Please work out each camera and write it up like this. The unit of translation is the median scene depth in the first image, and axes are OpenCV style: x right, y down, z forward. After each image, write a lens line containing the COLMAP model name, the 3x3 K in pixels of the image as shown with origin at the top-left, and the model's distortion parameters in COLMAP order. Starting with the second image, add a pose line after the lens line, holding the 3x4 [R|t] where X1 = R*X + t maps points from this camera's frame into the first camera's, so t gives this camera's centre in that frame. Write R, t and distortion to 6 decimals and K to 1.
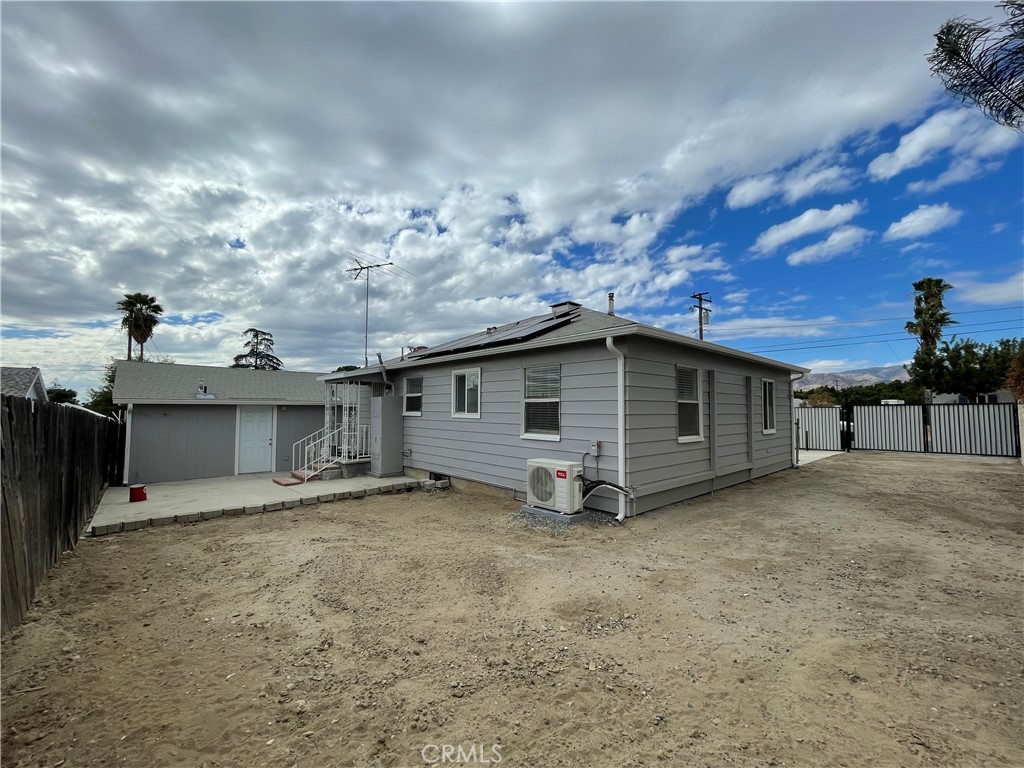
lens RADIAL K [[416.5, 0, 513.4], [0, 416.5, 391.2], [0, 0, 1]] dist [-0.000052, 0.000691]
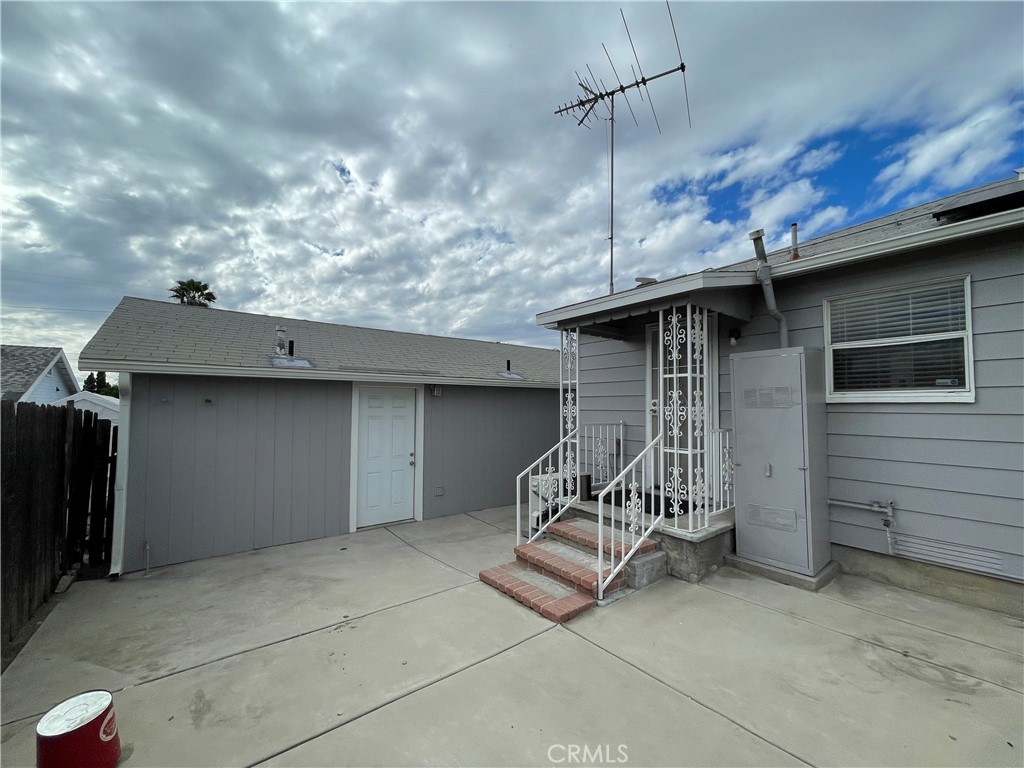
lens RADIAL K [[413.5, 0, 509.4], [0, 413.5, 391.8], [0, 0, 1]] dist [-0.001903, 0.000029]
pose [[0.996462, 0.000865, -0.084036, -0.507706], [-0.000608, 0.999995, 0.003080, 0.048089], [0.084038, -0.003018, 0.996458, 0.621781]]
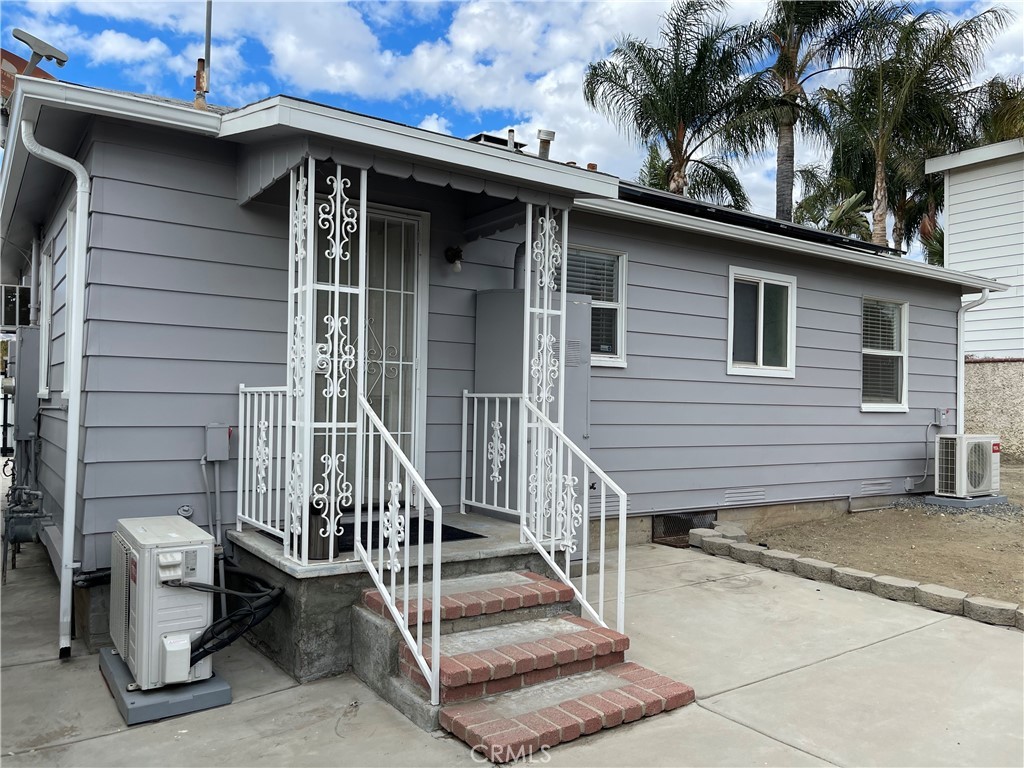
lens RADIAL K [[773.8, 0, 511.3], [0, 773.8, 394.6], [0, 0, 1]] dist [0.042287, -0.077049]
pose [[0.135413, 0.004146, 0.990781, -0.829808], [-0.065835, 0.997819, 0.004822, 0.081132], [-0.988600, -0.065881, 0.135390, 0.941672]]
